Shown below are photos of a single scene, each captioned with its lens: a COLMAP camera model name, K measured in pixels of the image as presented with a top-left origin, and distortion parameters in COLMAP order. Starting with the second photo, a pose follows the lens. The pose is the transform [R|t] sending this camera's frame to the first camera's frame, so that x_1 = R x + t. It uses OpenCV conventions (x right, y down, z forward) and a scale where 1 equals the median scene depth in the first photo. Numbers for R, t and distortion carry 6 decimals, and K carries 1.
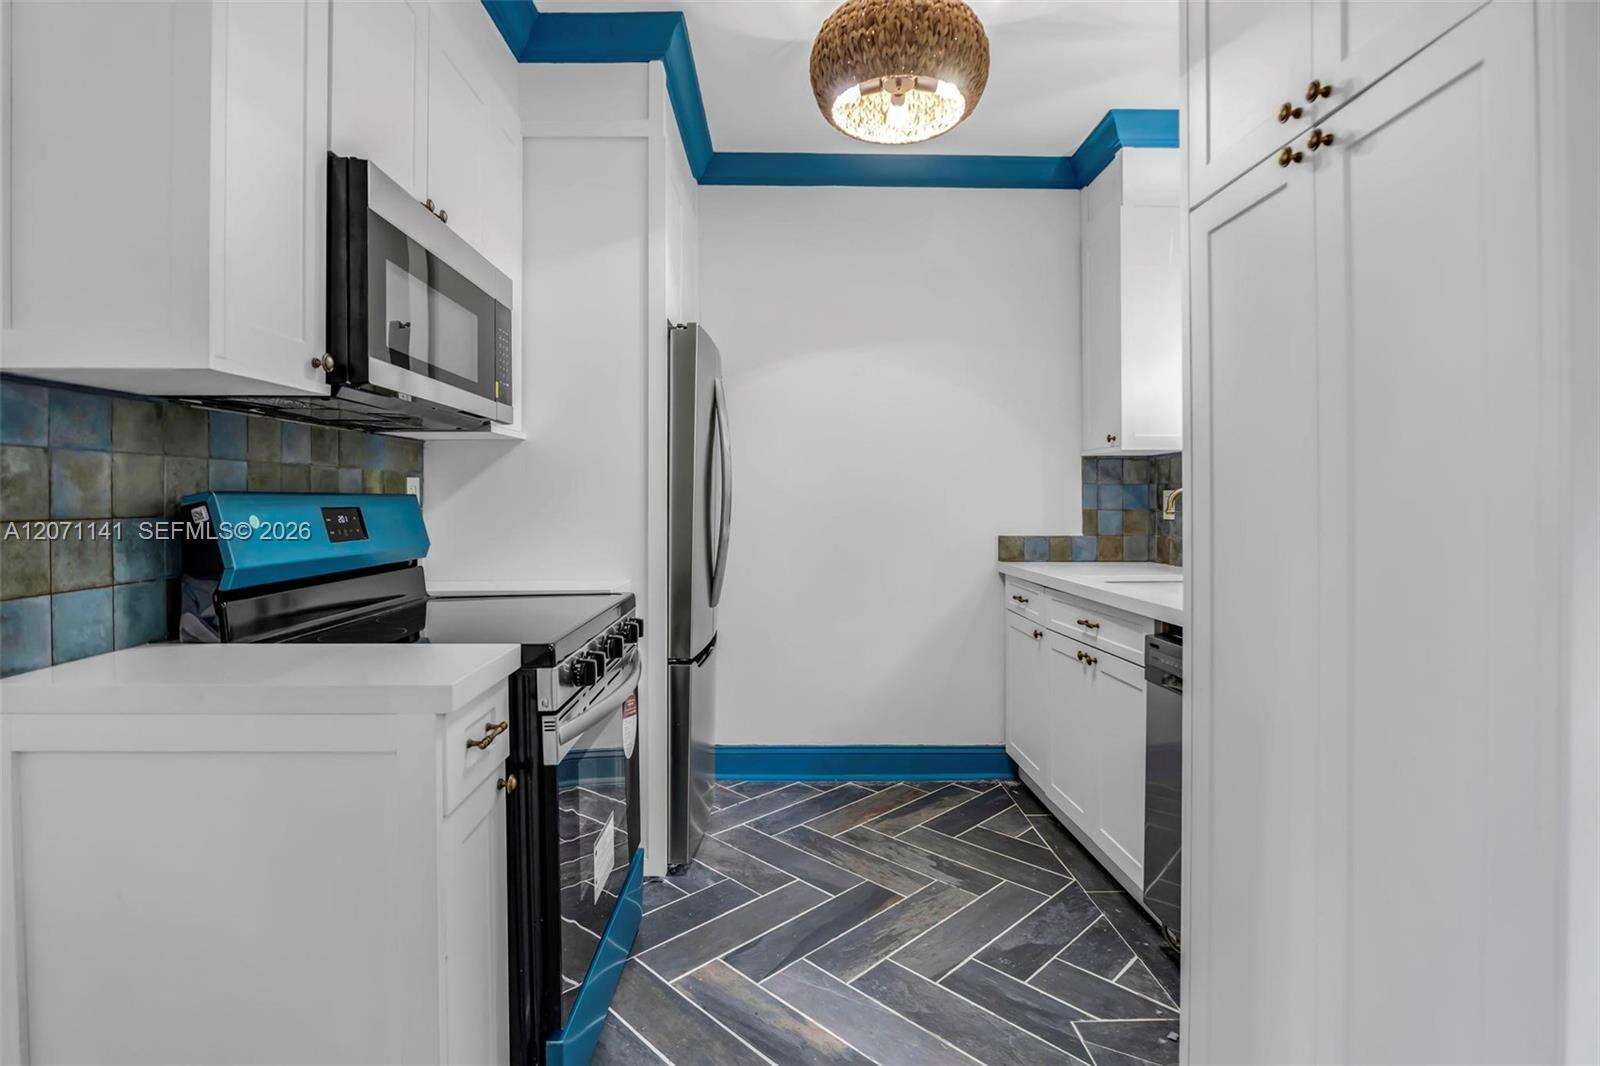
lens RADIAL K [[757.4, 0, 799.6], [0, 757.4, 502.7], [0, 0, 1]] dist [-0.020943, 0.002781]
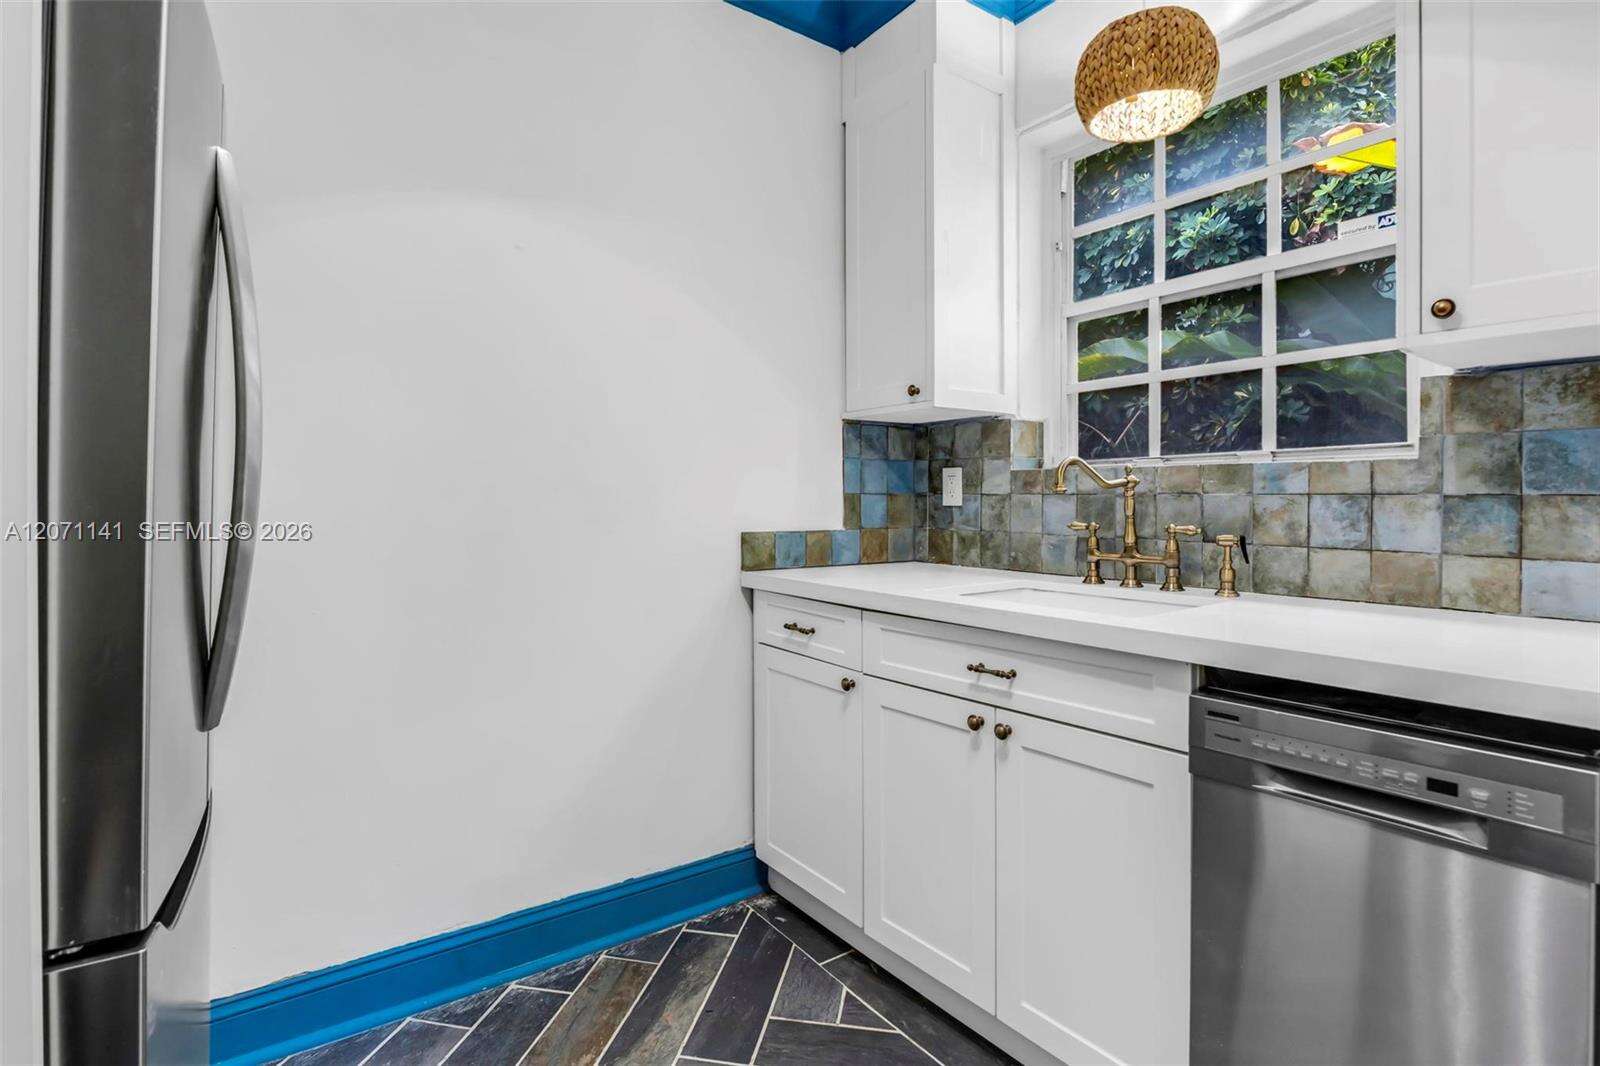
lens RADIAL K [[757.4, 0, 802.1], [0, 757.4, 504.3], [0, 0, 1]] dist [-0.020943, 0.002781]
pose [[0.827825, -0.001049, 0.560985, -0.089513], [-0.000503, 0.999996, 0.002612, 0.024654], [-0.560986, -0.002445, 0.827822, 0.590889]]
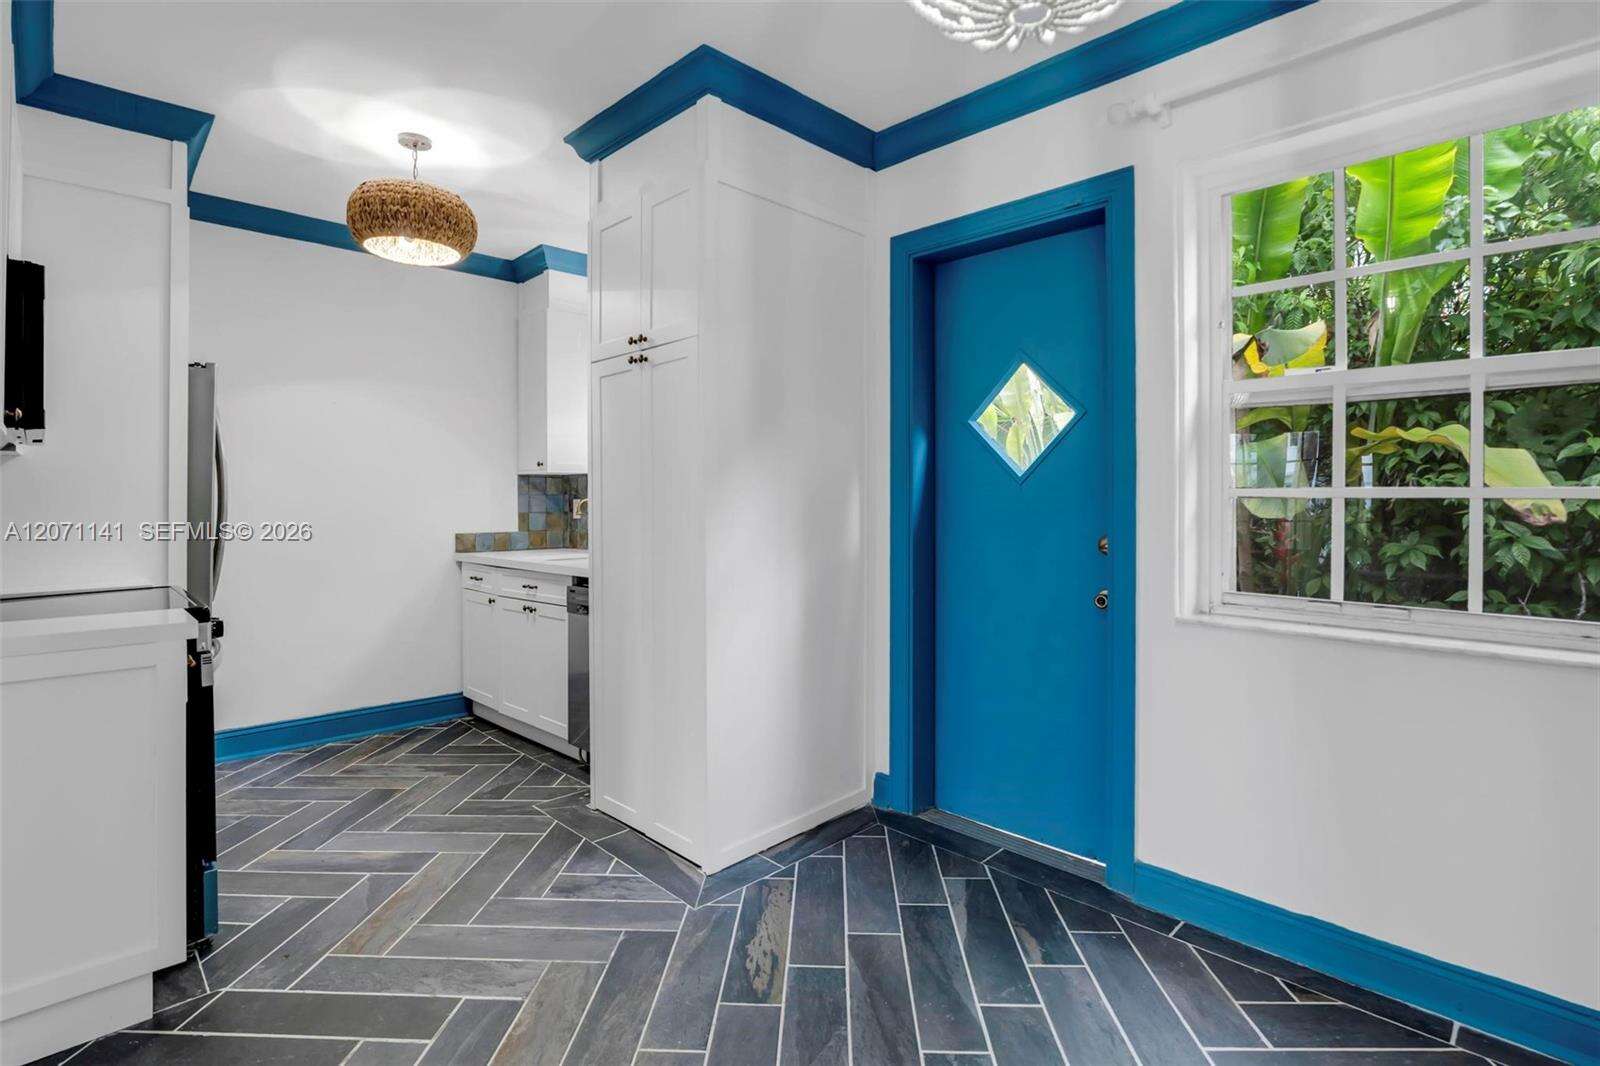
lens RADIAL K [[757.4, 0, 806.7], [0, 757.4, 498.9], [0, 0, 1]] dist [-0.020943, 0.002781]
pose [[0.724208, -0.000435, 0.689582, -0.280438], [0.005212, 0.999975, -0.004843, -0.009461], [-0.689562, 0.007101, 0.724192, -0.525390]]
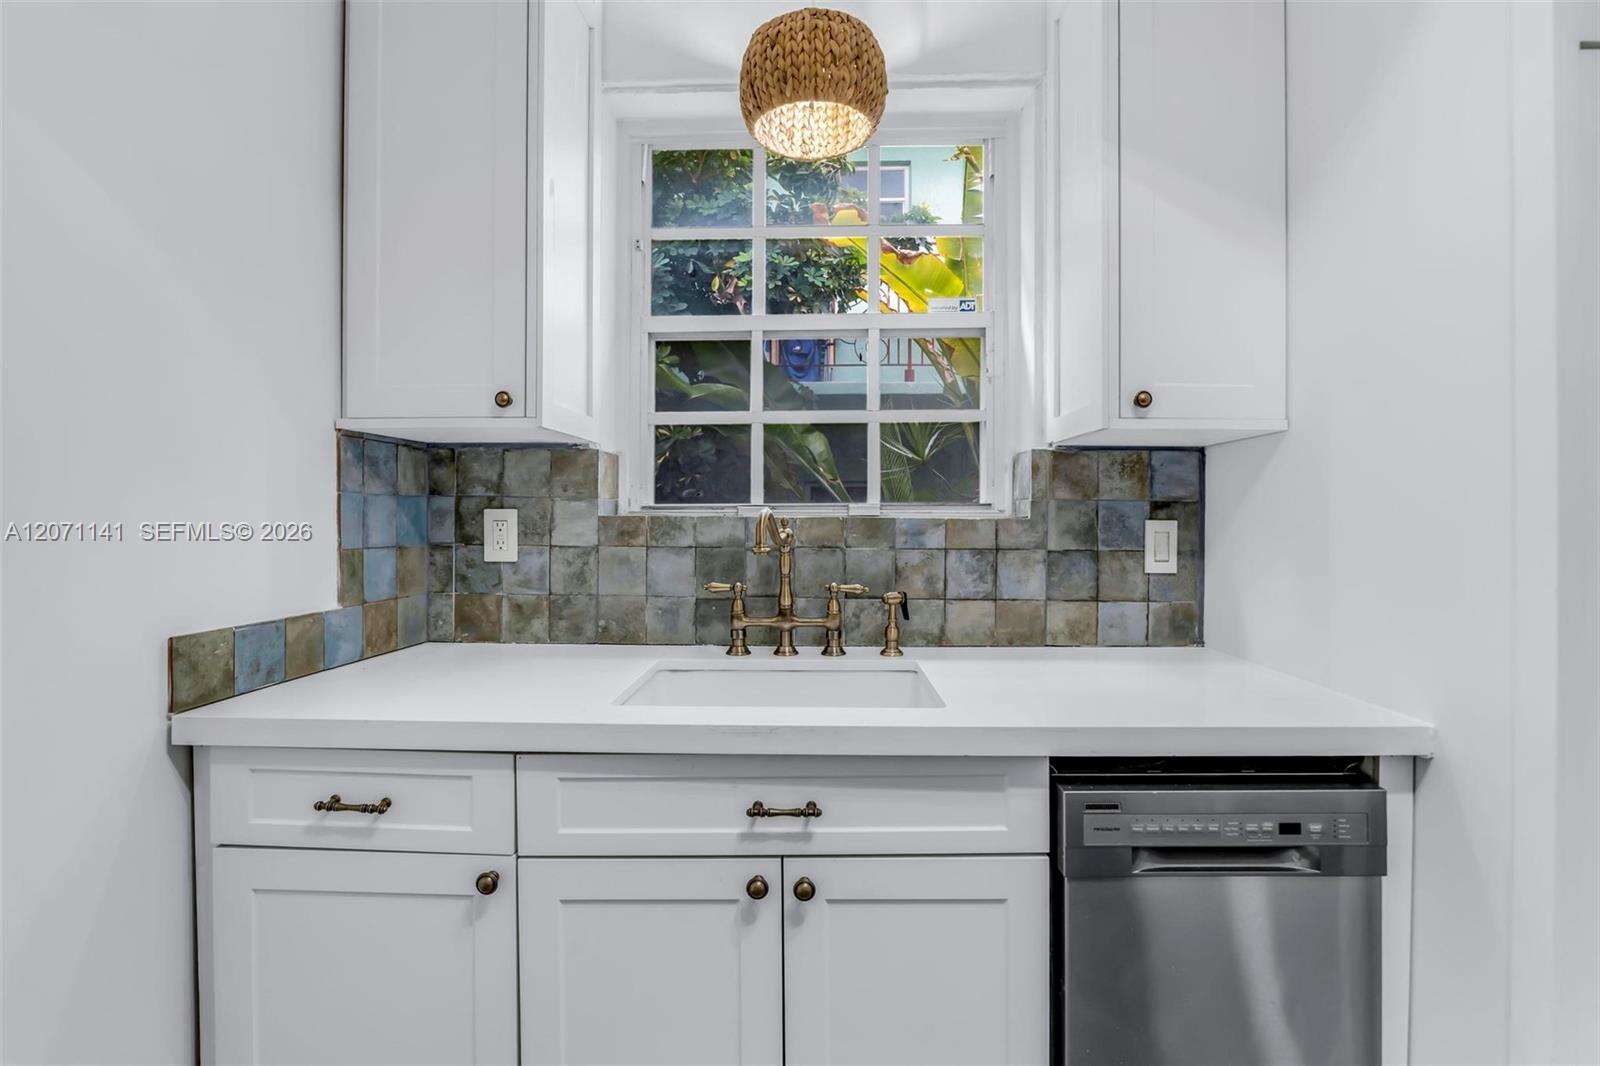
lens RADIAL K [[757.4, 0, 793.2], [0, 757.4, 518.9], [0, 0, 1]] dist [-0.020943, 0.002781]
pose [[0.078383, 0.001430, 0.996922, -0.061796], [0.002412, 0.999996, -0.001624, -0.010396], [-0.996920, 0.002532, 0.078379, 0.976959]]
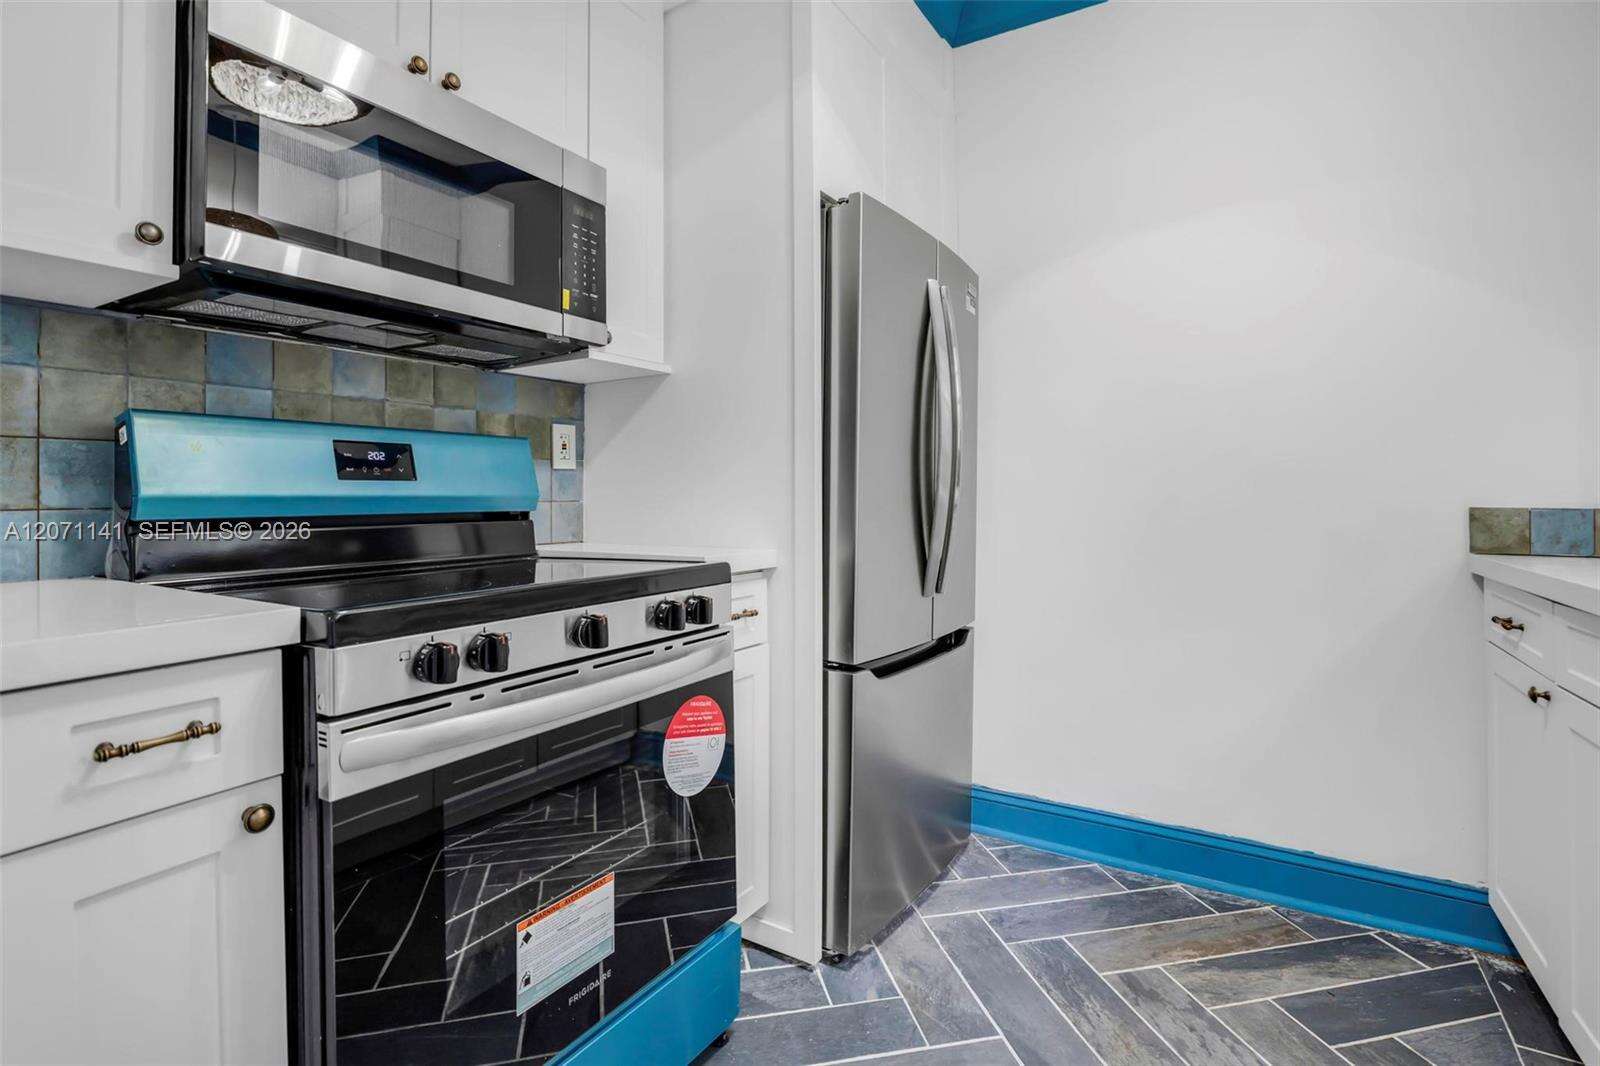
lens RADIAL K [[757.4, 0, 816.7], [0, 757.4, 481.6], [0, 0, 1]] dist [-0.020943, 0.002781]
pose [[0.845308, -0.011164, -0.534163, 0.209832], [-0.000045, 0.999780, -0.020966, 0.050513], [0.534279, 0.017747, 0.845122, 0.386813]]
